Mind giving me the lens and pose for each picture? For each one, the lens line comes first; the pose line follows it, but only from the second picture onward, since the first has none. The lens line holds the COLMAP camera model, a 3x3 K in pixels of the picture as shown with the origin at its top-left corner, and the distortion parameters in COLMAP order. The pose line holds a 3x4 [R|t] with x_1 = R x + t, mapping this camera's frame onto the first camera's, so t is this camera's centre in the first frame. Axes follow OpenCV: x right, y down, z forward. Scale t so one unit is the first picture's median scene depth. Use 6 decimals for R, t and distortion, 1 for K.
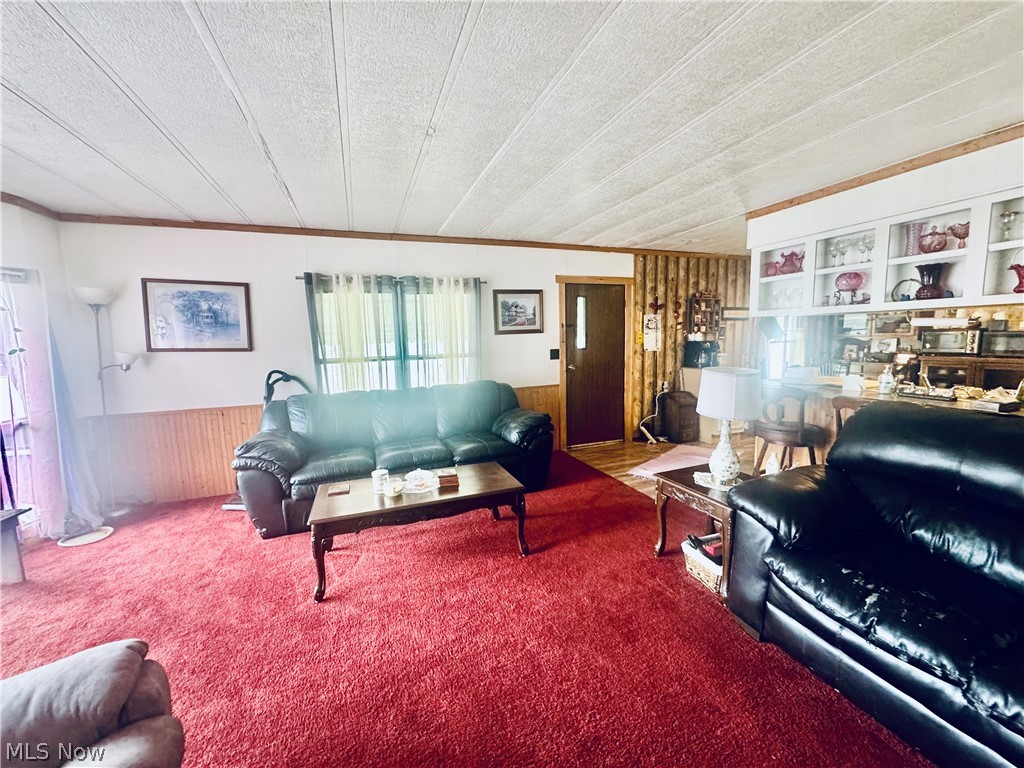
lens RADIAL K [[408.5, 0, 514.3], [0, 408.5, 383.3], [0, 0, 1]] dist [-0.001902, 0.000087]
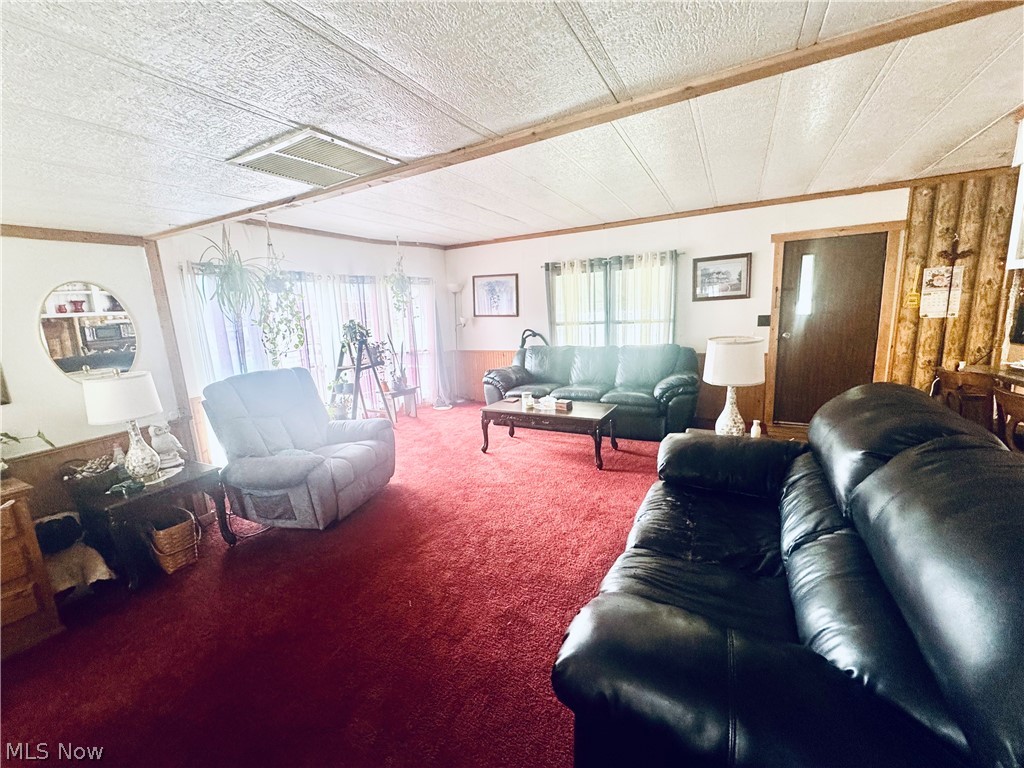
lens RADIAL K [[408.5, 0, 514.3], [0, 408.5, 383.3], [0, 0, 1]] dist [-0.001902, 0.000087]
pose [[0.657327, 0.125184, -0.743136, 0.459526], [-0.060679, 0.991697, 0.113383, -0.000358], [0.751159, -0.029437, 0.659465, -0.056832]]
